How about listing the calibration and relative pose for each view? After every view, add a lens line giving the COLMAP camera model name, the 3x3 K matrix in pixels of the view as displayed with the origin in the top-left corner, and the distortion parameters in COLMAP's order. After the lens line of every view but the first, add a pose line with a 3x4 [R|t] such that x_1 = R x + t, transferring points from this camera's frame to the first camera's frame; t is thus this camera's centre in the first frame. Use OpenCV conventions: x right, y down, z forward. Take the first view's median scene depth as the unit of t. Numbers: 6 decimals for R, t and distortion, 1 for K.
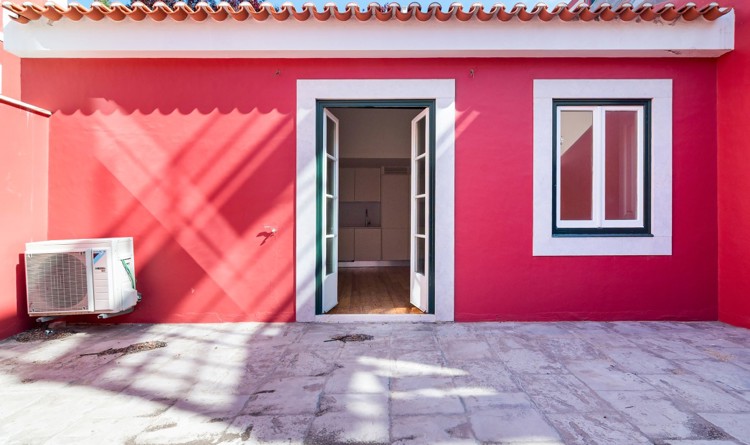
lens RADIAL K [[431.8, 0, 375.0], [0, 431.8, 222.5], [0, 0, 1]] dist [0.003436, 0.001338]
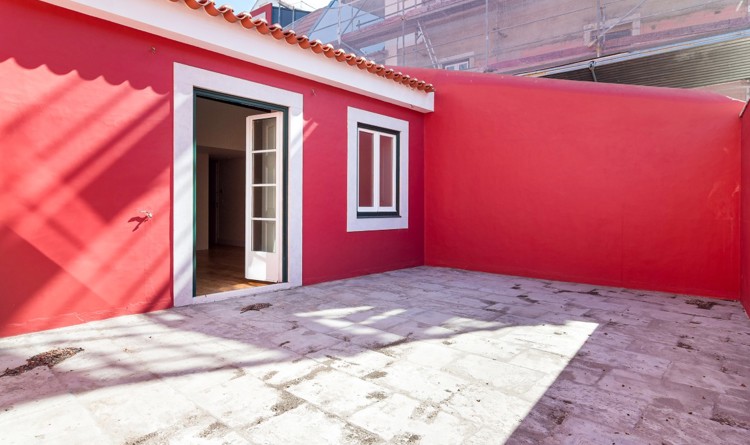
lens RADIAL K [[444.7, 0, 375.0], [0, 444.7, 222.5], [0, 0, 1]] dist [-0.001731, -0.000053]
pose [[0.652478, -0.019962, 0.757545, -0.668664], [-0.000997, 0.999630, 0.027199, 0.006675], [-0.757807, -0.018502, 0.652216, -0.013964]]
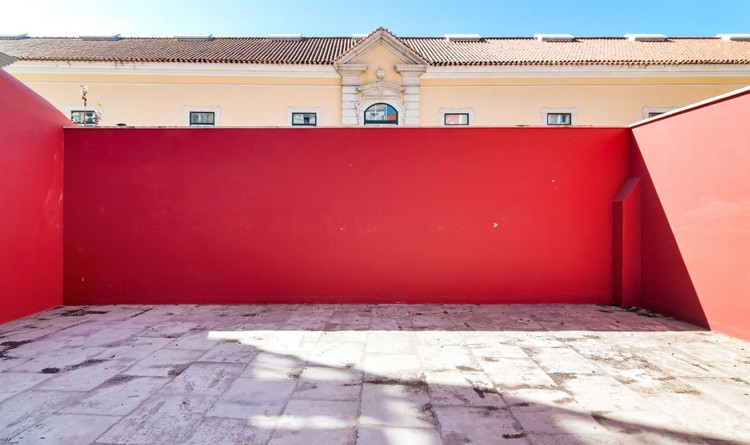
lens RADIAL K [[414.7, 0, 361.7], [0, 414.7, 224.5], [0, 0, 1]] dist [0.001495, 0.000784]
pose [[-0.999842, 0.004124, 0.017268, 0.006660], [0.004808, 0.999197, 0.039780, -0.017237], [-0.017090, 0.039857, -0.999059, 1.121251]]
